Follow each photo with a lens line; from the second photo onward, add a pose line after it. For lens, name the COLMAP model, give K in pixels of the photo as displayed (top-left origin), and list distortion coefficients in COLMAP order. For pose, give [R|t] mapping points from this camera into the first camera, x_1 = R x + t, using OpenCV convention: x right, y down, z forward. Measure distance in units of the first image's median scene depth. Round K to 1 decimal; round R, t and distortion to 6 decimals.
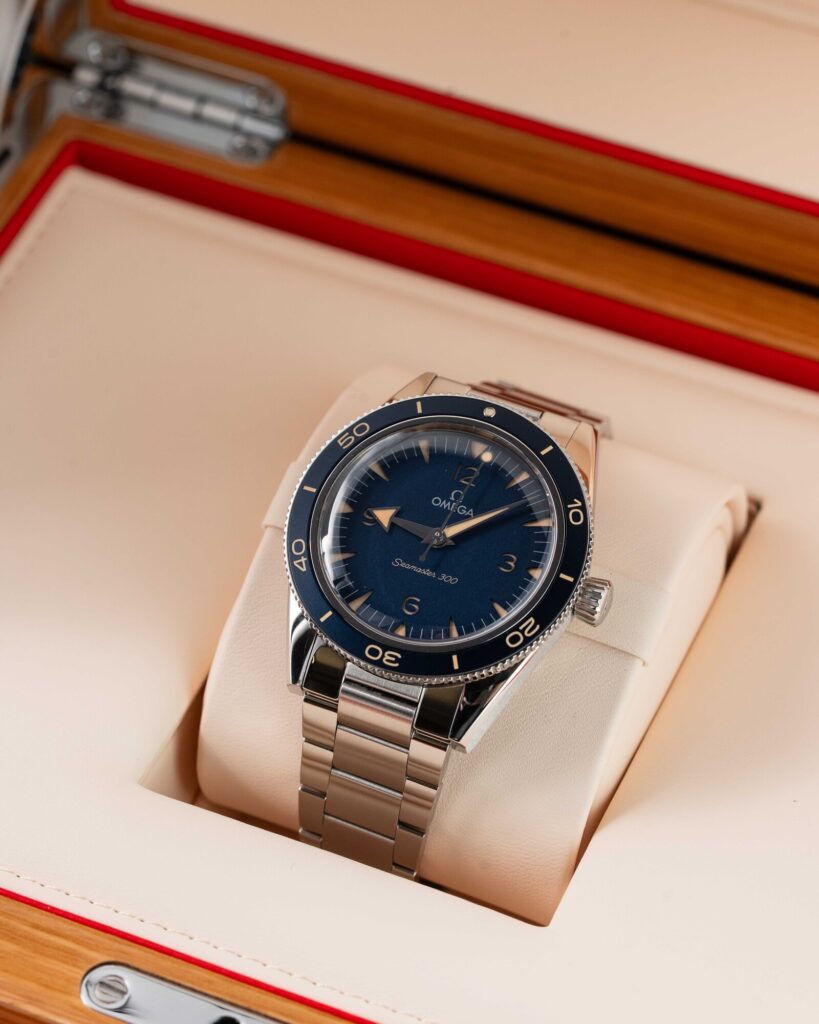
lens RADIAL K [[4168.1, 0, 407.7], [0, 4168.1, 511.6], [0, 0, 1]] dist [-0.115068, 0.000000]
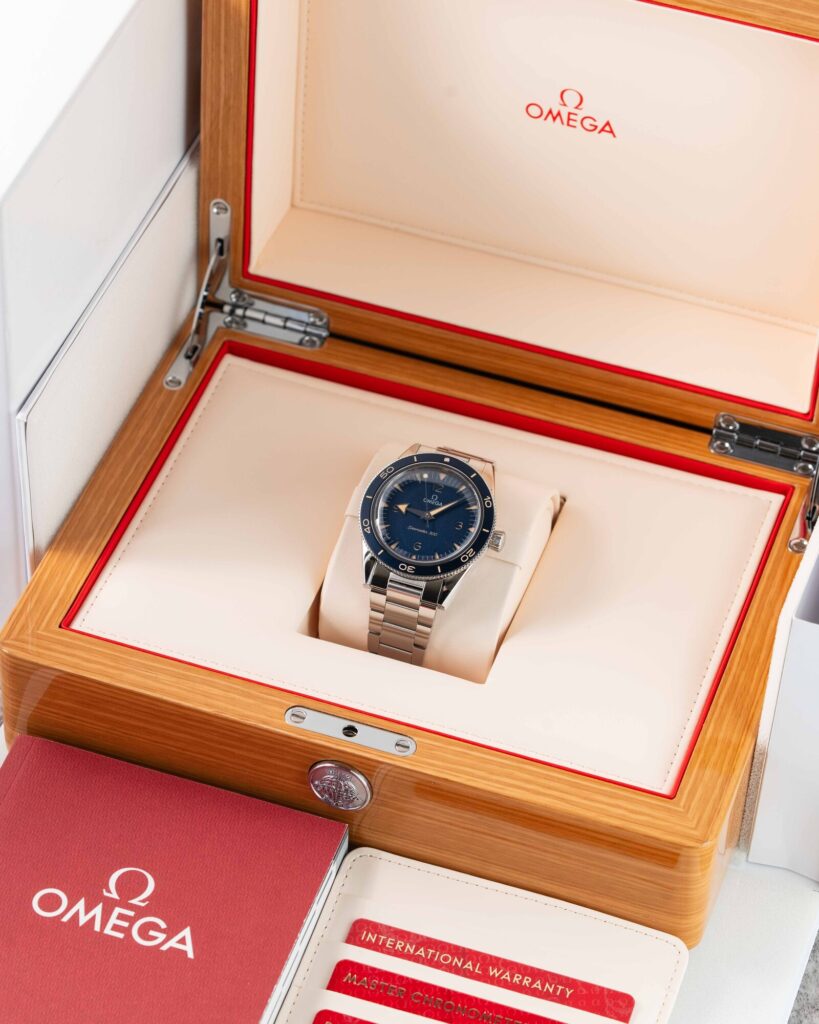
lens RADIAL K [[4168.1, 0, 409.9], [0, 4168.1, 511.9], [0, 0, 1]] dist [-0.115068, 0.000000]
pose [[0.996730, -0.041887, 0.069106, -0.155881], [0.043595, 0.998775, -0.023390, 0.055636], [-0.068042, 0.026326, 0.997335, -1.233787]]
